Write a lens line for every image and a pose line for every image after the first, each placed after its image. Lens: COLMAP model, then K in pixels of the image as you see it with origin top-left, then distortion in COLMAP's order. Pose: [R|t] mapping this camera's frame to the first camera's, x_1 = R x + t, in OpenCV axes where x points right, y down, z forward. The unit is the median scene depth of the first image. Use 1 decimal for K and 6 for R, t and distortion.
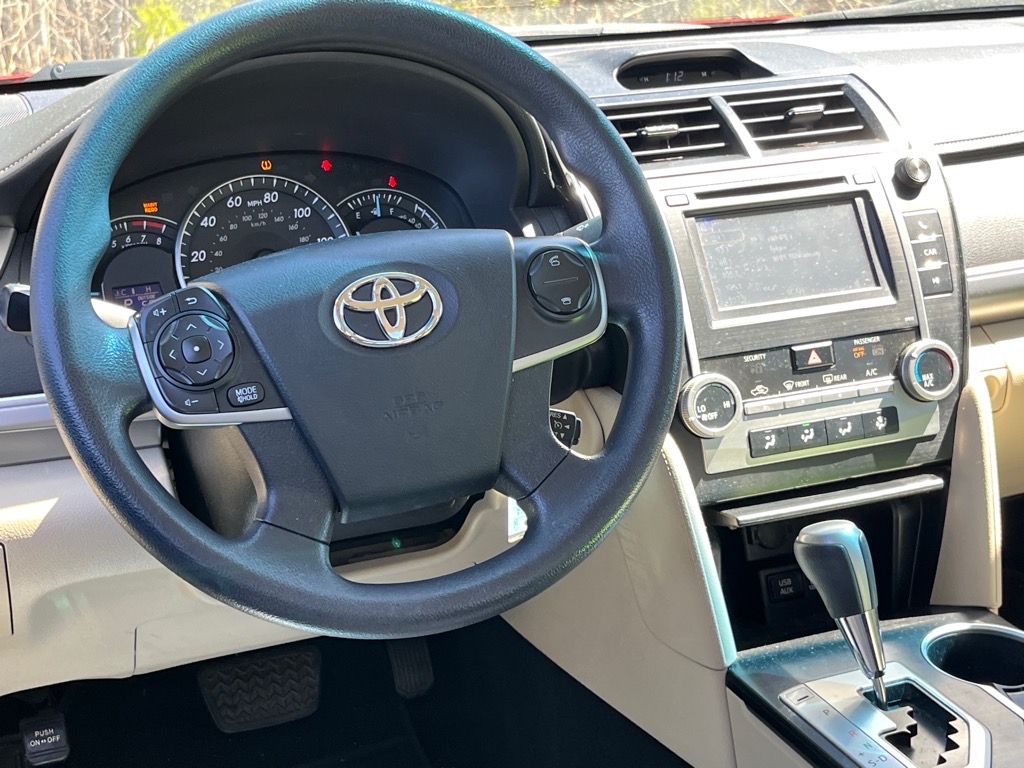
lens RADIAL K [[1559.0, 0, 511.5], [0, 1559.0, 384.5], [0, 0, 1]] dist [-0.021474, 0.000000]
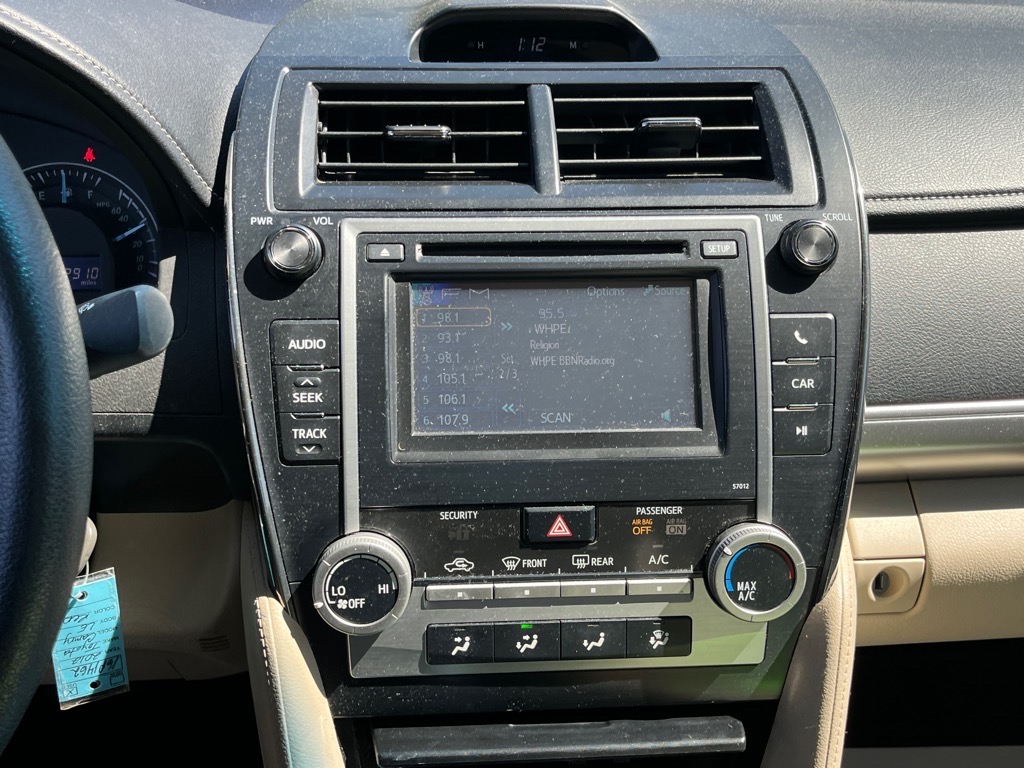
lens RADIAL K [[1090.5, 0, 512.2], [0, 1090.5, 381.7], [0, 0, 1]] dist [0.028600, 0.000000]
pose [[0.955933, 0.175183, -0.235589, 0.267044], [-0.137288, 0.976055, 0.168727, -0.146770], [0.259506, -0.128948, 0.957094, 0.566061]]
